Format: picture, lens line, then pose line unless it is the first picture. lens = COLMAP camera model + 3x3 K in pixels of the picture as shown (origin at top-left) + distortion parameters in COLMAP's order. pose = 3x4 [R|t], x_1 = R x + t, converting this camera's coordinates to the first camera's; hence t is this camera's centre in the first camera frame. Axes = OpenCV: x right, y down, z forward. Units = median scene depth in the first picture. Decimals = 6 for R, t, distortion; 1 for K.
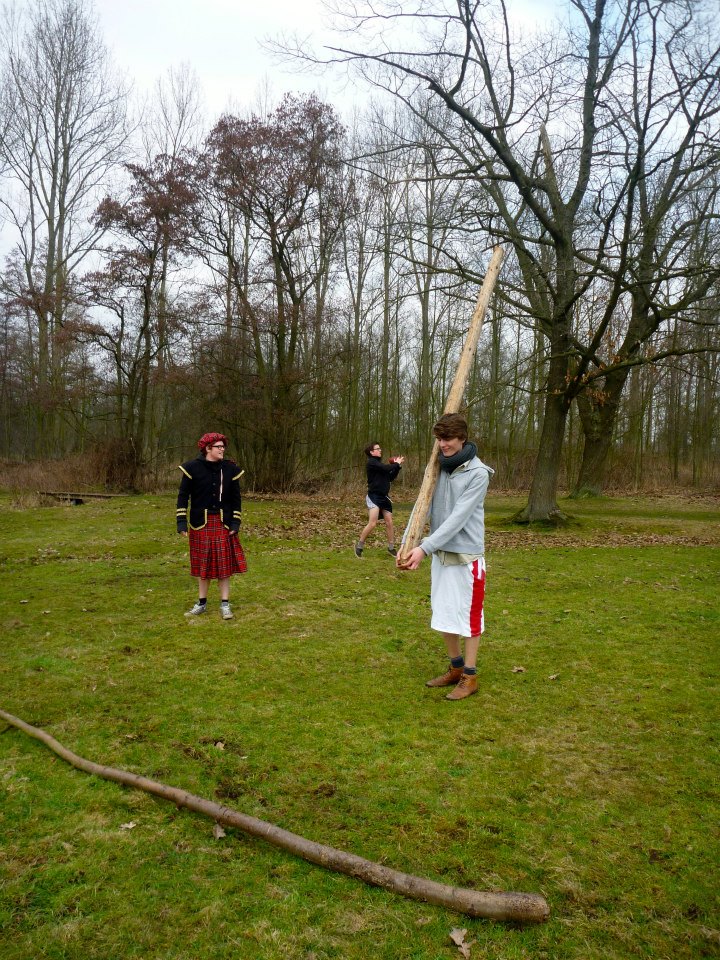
lens RADIAL K [[780.3, 0, 359.8], [0, 780.3, 479.2], [0, 0, 1]] dist [-0.035228, 0.000414]
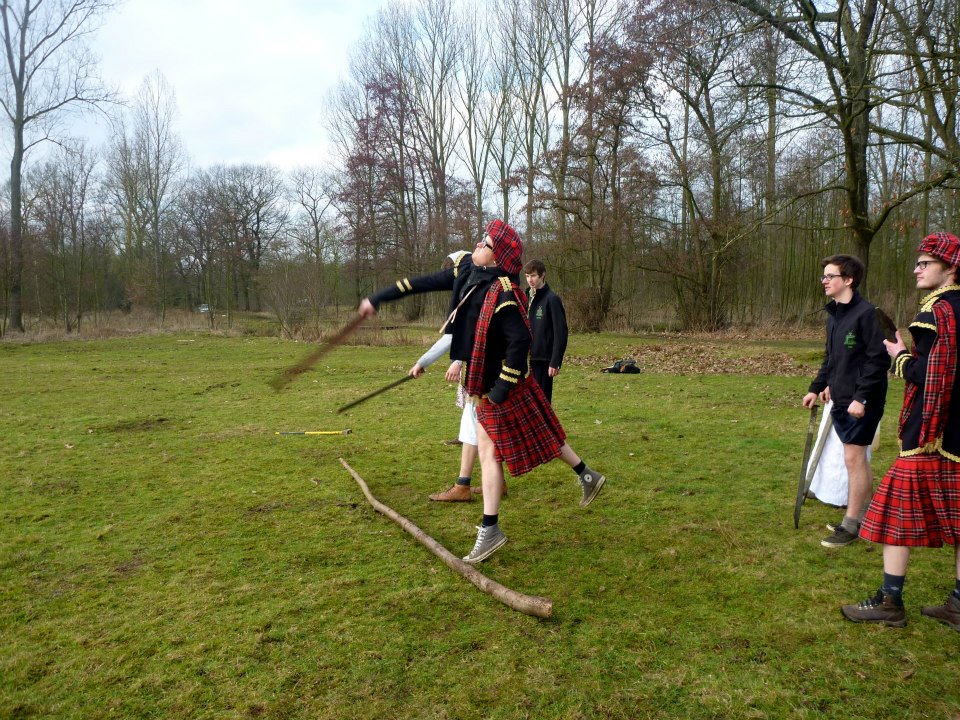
lens RADIAL K [[780.3, 0, 478.4], [0, 780.3, 363.6], [0, 0, 1]] dist [-0.035228, 0.000414]
pose [[0.801204, 0.013549, -0.598238, 0.323226], [0.016213, 0.998885, 0.044336, 0.011149], [0.598172, -0.045221, 0.800091, -0.056612]]
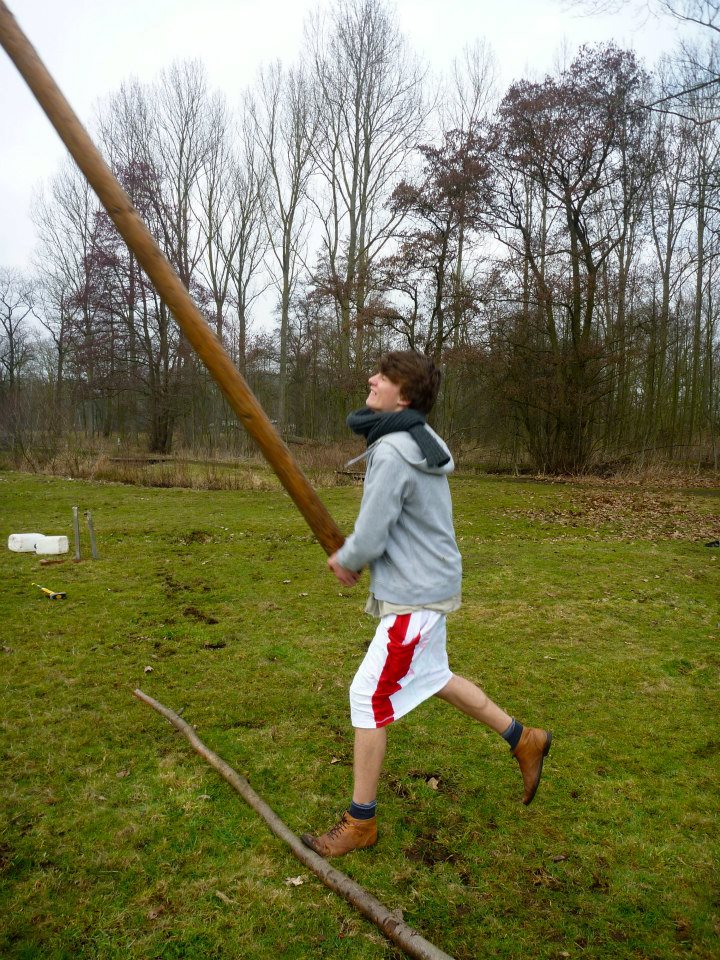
lens RADIAL K [[780.3, 0, 363.0], [0, 780.3, 478.8], [0, 0, 1]] dist [-0.035228, 0.000414]
pose [[0.930289, 0.016017, -0.366477, 0.007501], [-0.007290, 0.999656, 0.025185, -0.000238], [0.366755, -0.020758, 0.930086, 0.031778]]
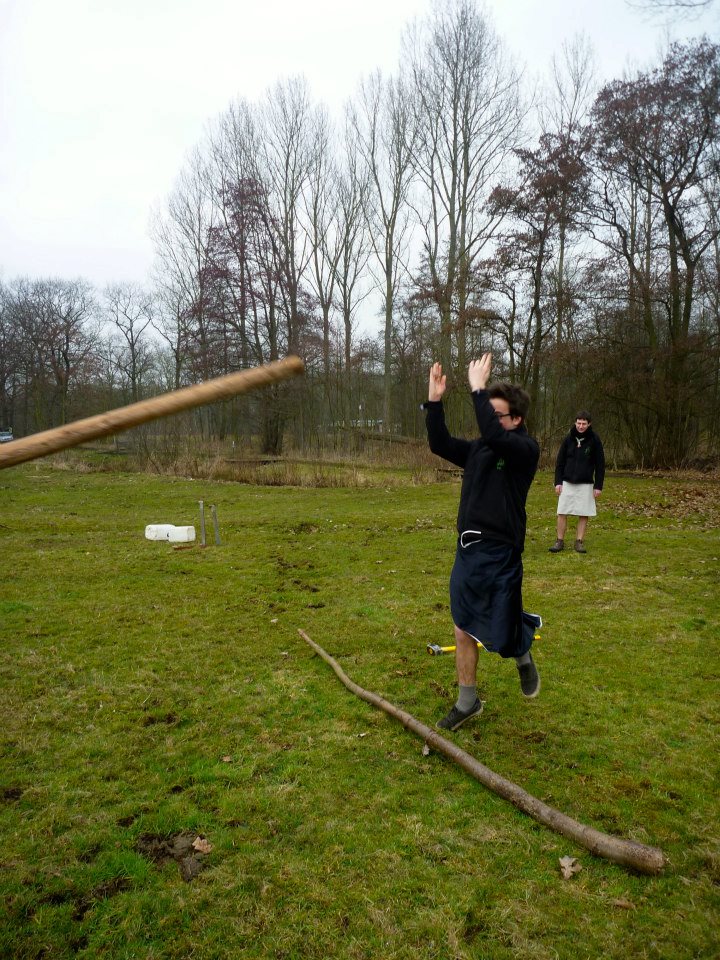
lens RADIAL K [[780.3, 0, 363.4], [0, 780.3, 481.2], [0, 0, 1]] dist [-0.035228, 0.000414]
pose [[0.871068, 0.006693, -0.491117, 0.036994], [0.008868, 0.999530, 0.029350, 0.000605], [0.491083, -0.029921, 0.870599, -0.008616]]
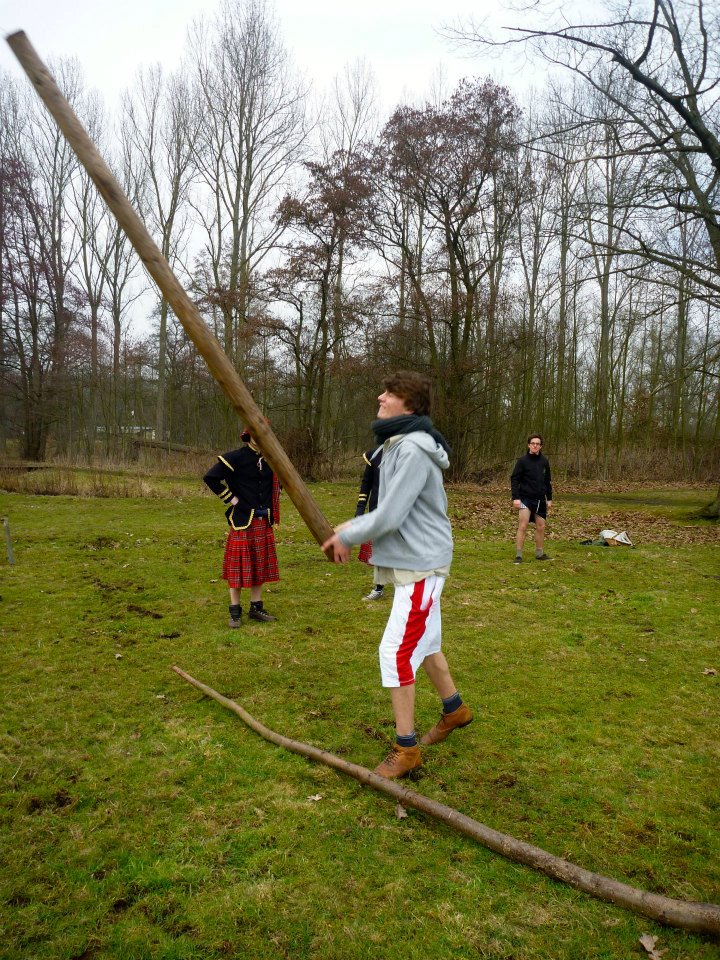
lens RADIAL K [[780.3, 0, 361.8], [0, 780.3, 479.5], [0, 0, 1]] dist [-0.035228, 0.000414]
pose [[0.976769, 0.011416, -0.213989, -0.002146], [-0.008538, 0.999860, 0.014370, 0.000388], [0.214124, -0.012209, 0.976730, -0.000457]]
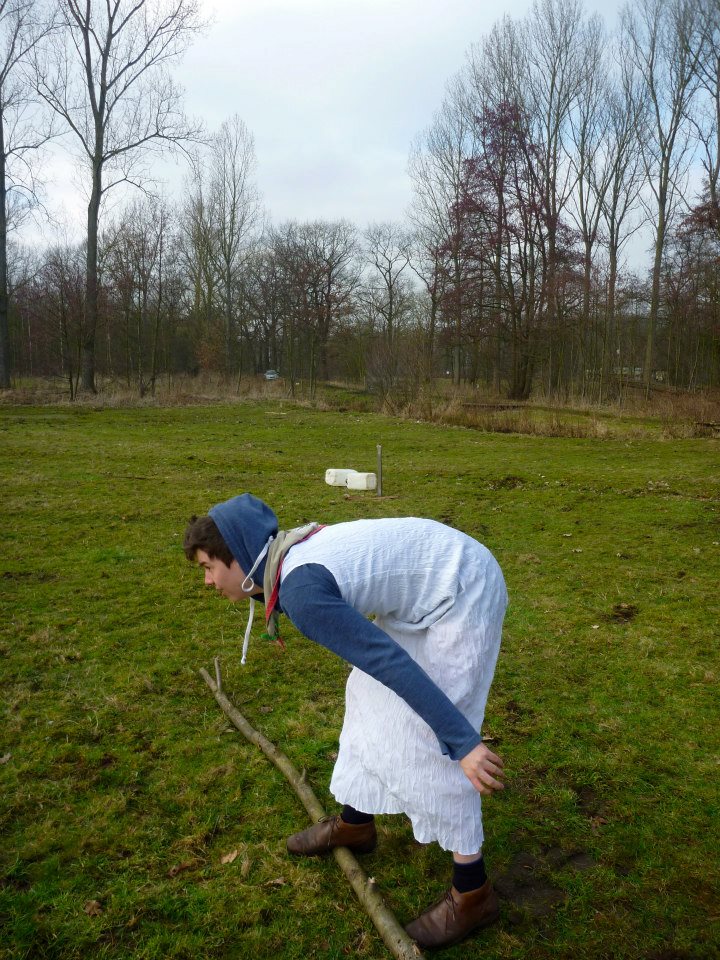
lens RADIAL K [[780.3, 0, 364.0], [0, 780.3, 480.1], [0, 0, 1]] dist [-0.035228, 0.000414]
pose [[0.665811, 0.092343, -0.740384, 0.024557], [-0.025989, 0.994580, 0.100676, 0.002215], [0.745667, -0.047789, 0.664603, 0.066027]]
